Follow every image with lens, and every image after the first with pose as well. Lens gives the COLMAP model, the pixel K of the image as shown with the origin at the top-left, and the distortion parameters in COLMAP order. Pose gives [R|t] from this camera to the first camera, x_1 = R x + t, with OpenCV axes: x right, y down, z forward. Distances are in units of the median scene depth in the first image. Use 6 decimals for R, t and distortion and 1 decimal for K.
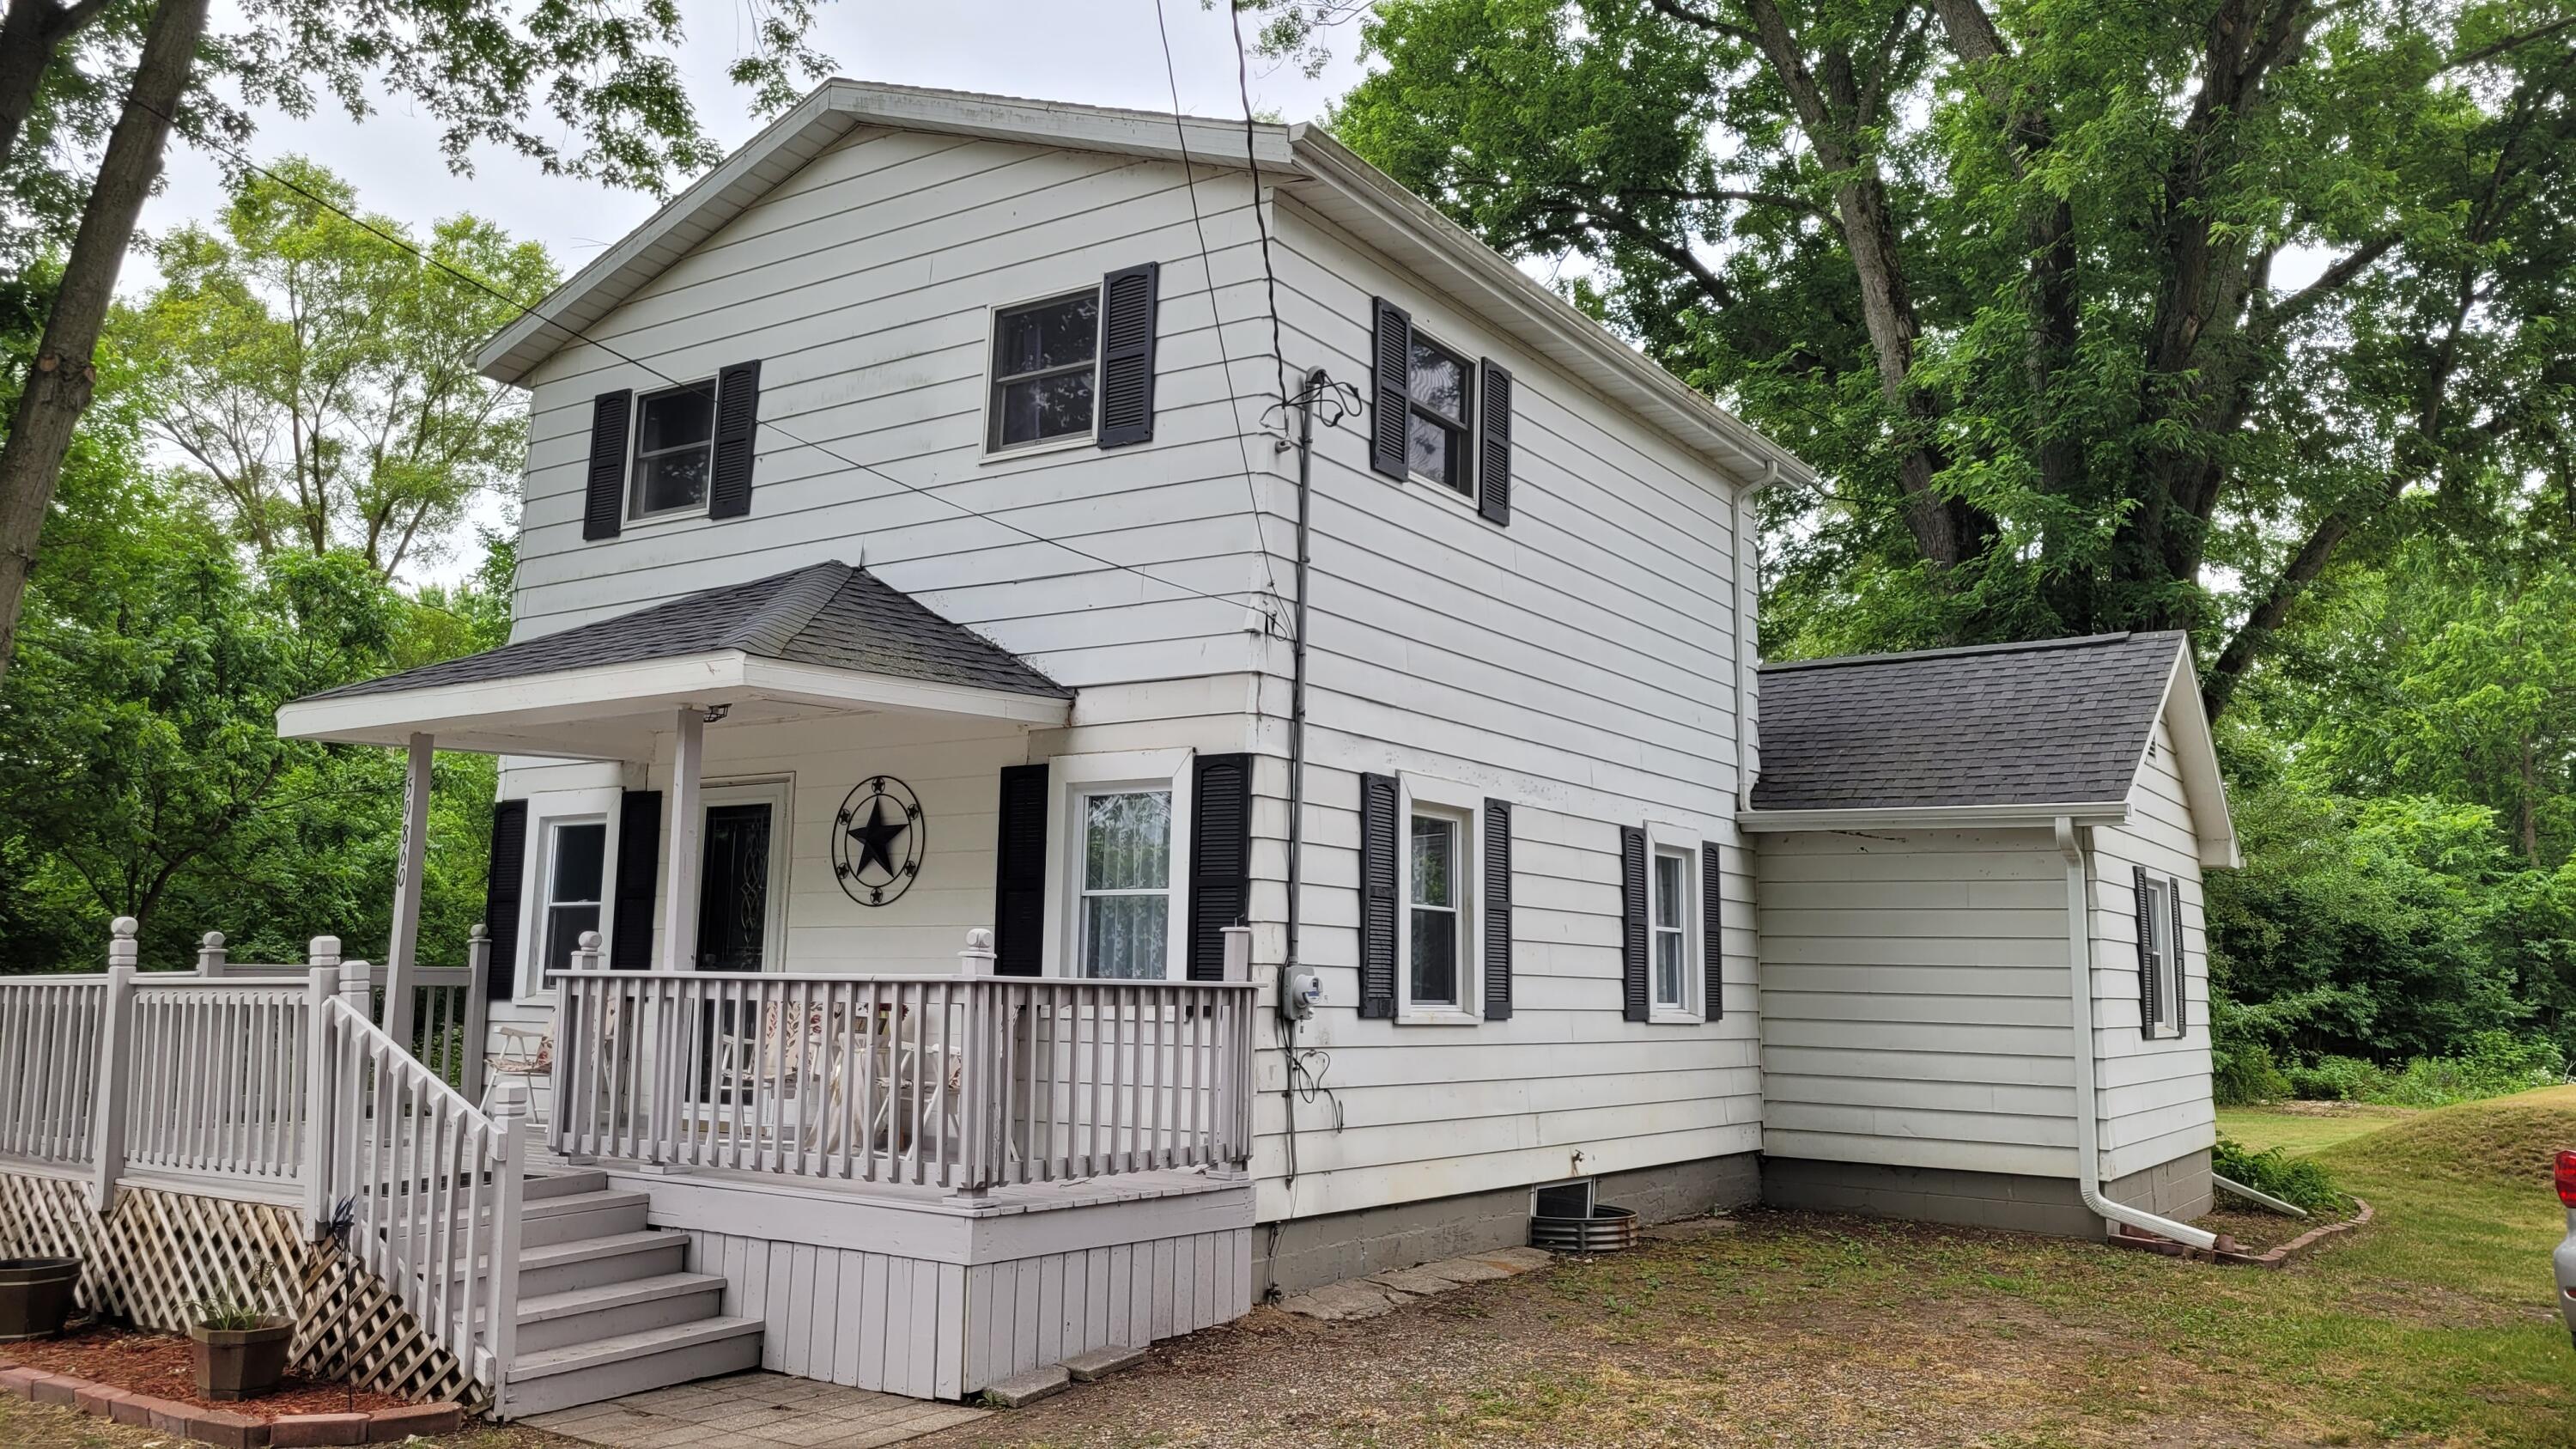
lens RADIAL K [[1919.6, 0, 1306.9], [0, 1919.6, 703.3], [0, 0, 1]] dist [0.063549, -0.050177]
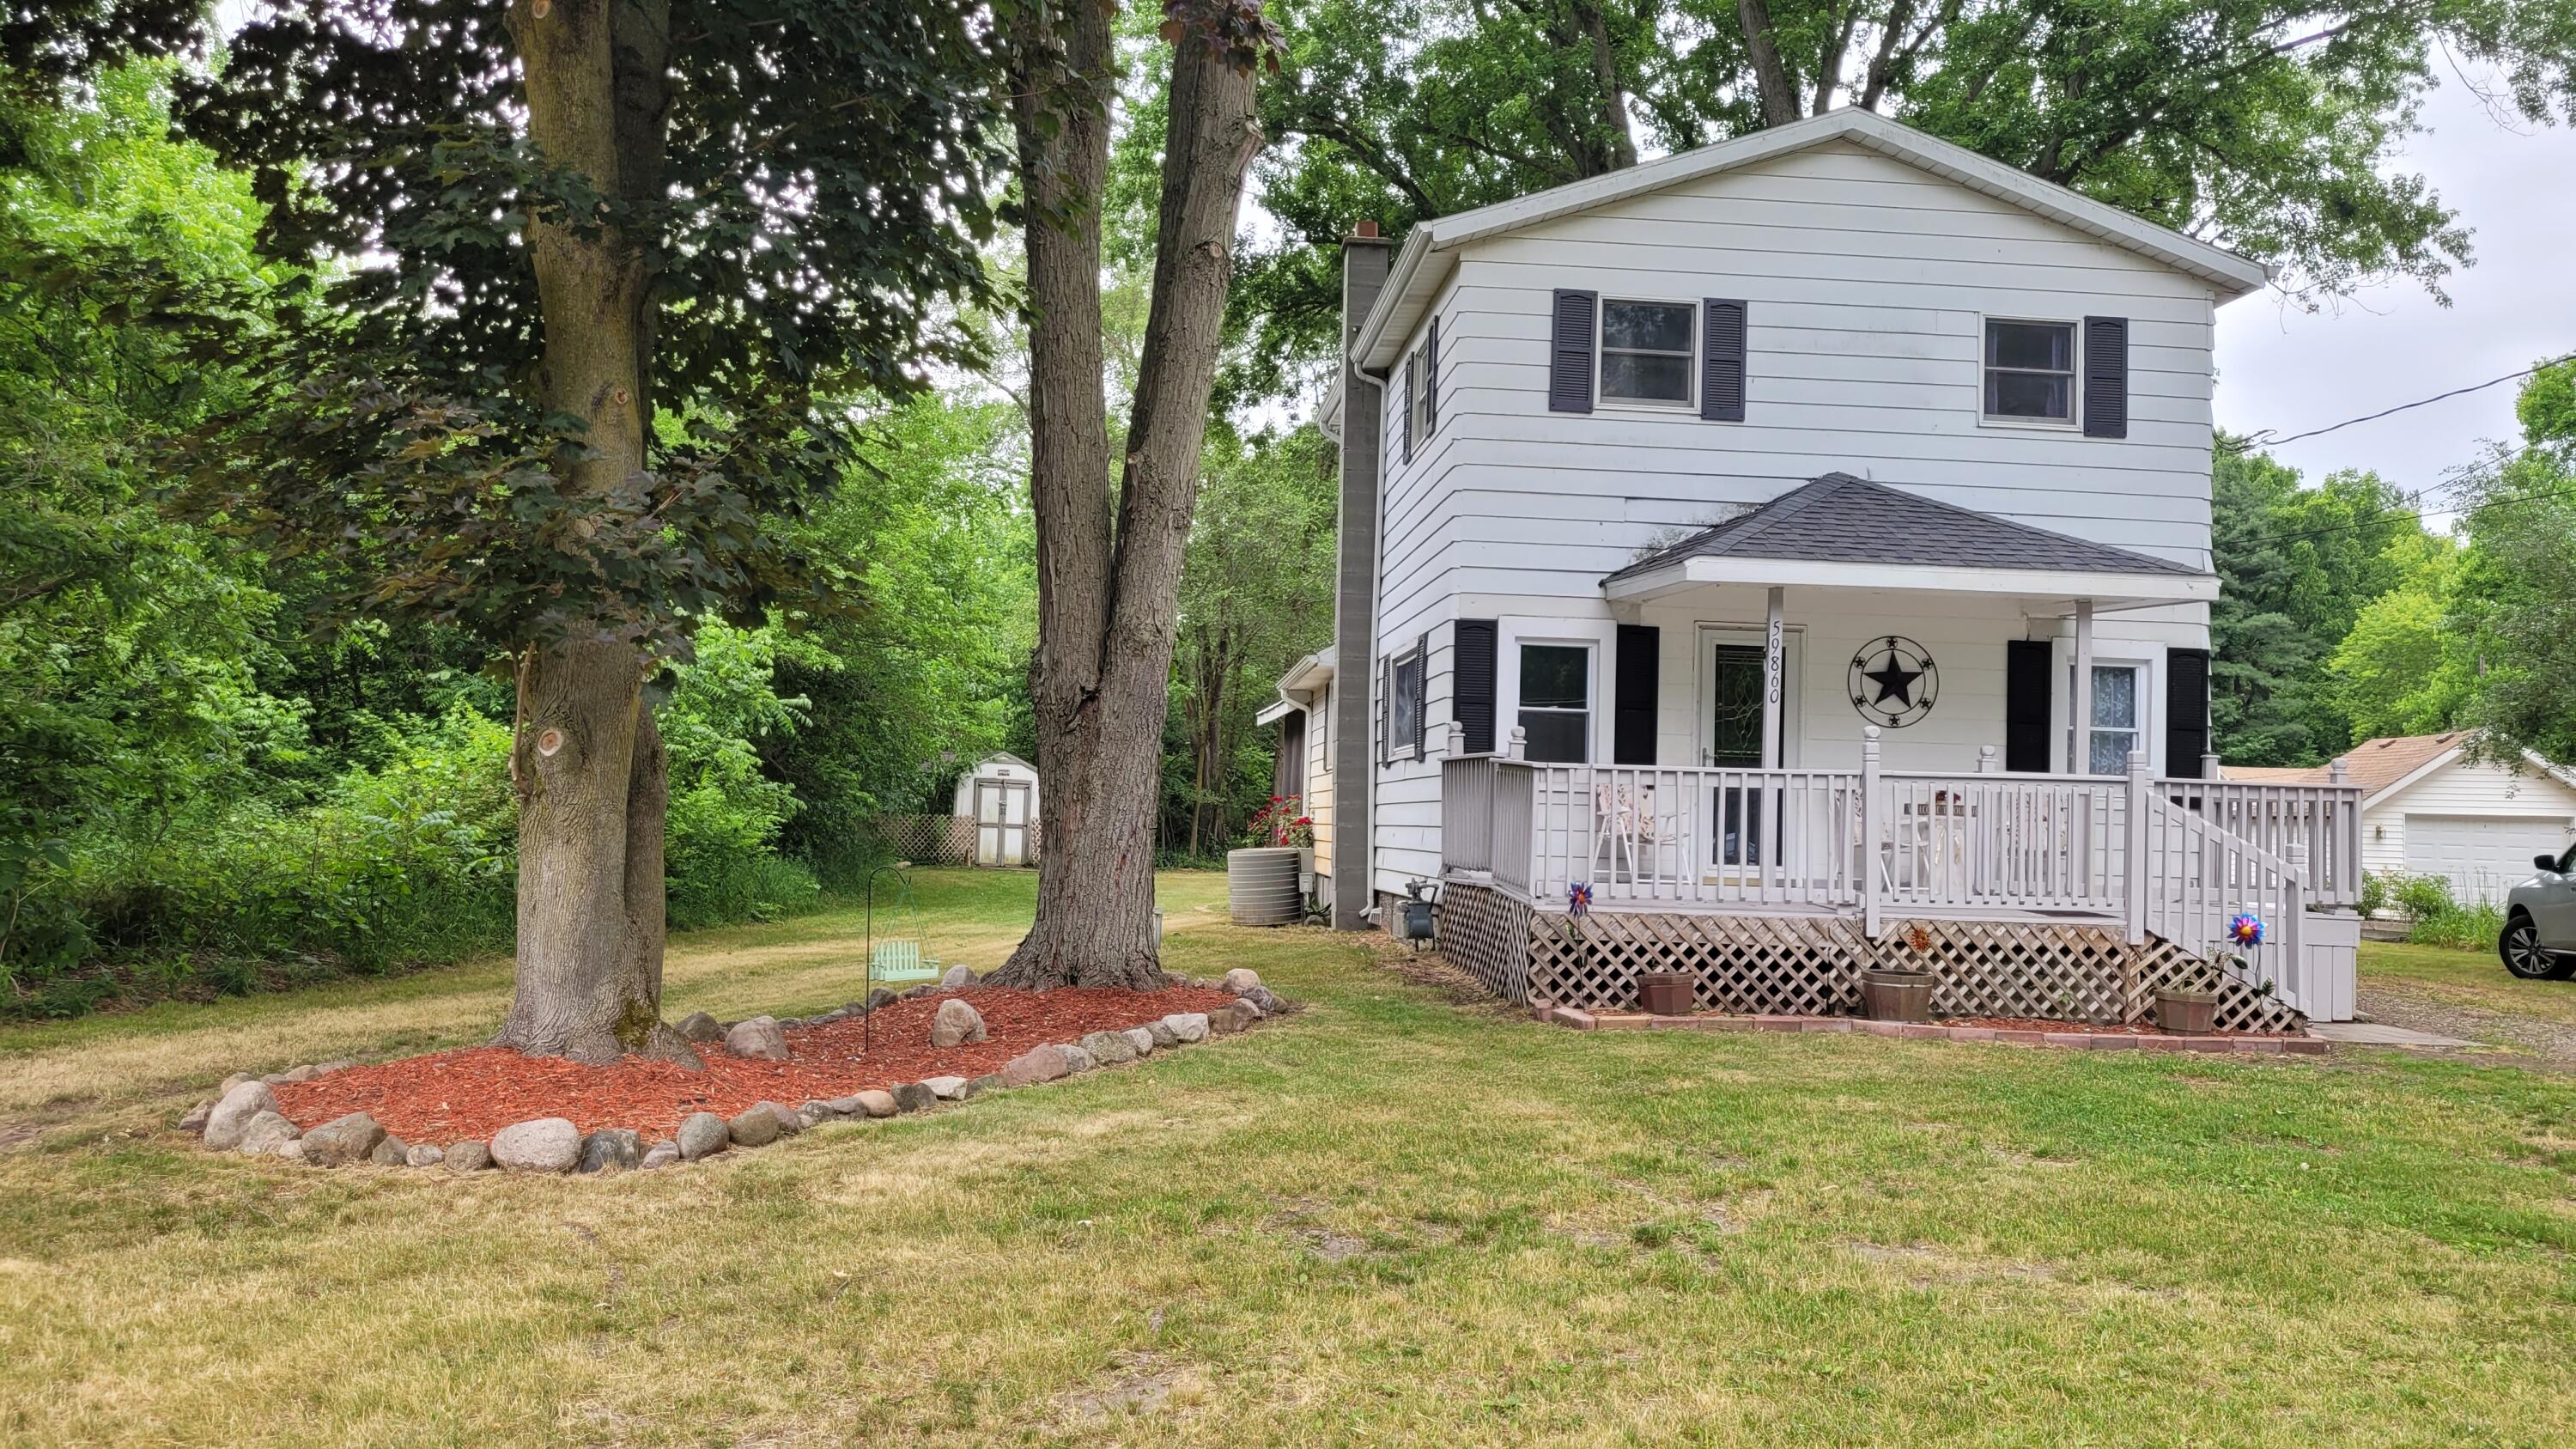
lens RADIAL K [[1919.6, 0, 1306.9], [0, 1919.6, 703.3], [0, 0, 1]] dist [0.063549, -0.050177]
pose [[0.778688, 0.045507, 0.625759, -1.439886], [-0.110331, 0.991756, 0.065171, 0.041889], [-0.617634, -0.119788, 0.777289, 0.161291]]
